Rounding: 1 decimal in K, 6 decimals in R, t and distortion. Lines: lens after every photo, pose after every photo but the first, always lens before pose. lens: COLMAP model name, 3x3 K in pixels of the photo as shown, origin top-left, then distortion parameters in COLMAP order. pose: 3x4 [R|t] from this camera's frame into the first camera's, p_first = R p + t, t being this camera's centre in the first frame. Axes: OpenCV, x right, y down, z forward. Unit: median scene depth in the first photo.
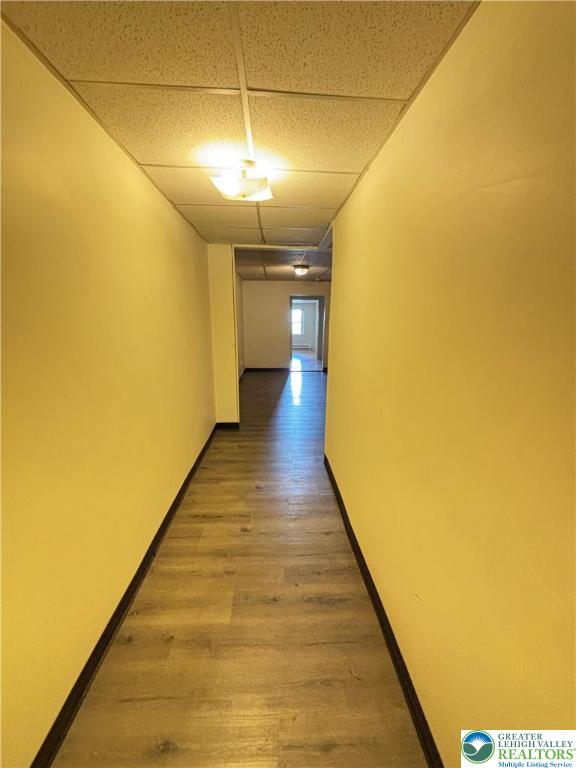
lens RADIAL K [[310.5, 0, 288.0], [0, 310.5, 384.0], [0, 0, 1]] dist [0.000366, 0.005840]
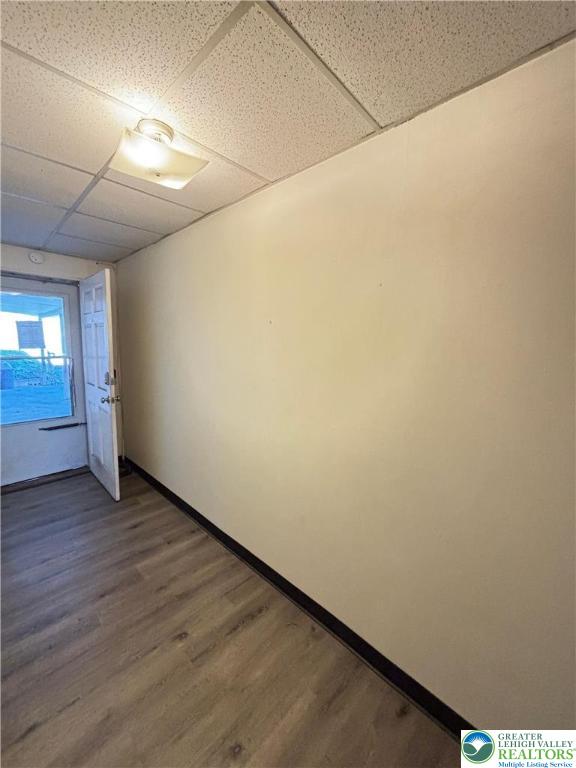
lens RADIAL K [[310.5, 0, 288.0], [0, 310.5, 384.0], [0, 0, 1]] dist [0.000366, 0.005840]
pose [[-0.729190, 0.070623, -0.680657, 0.133403], [-0.176562, 0.941565, 0.286846, -0.335259], [0.661141, 0.329343, -0.674111, 1.492081]]
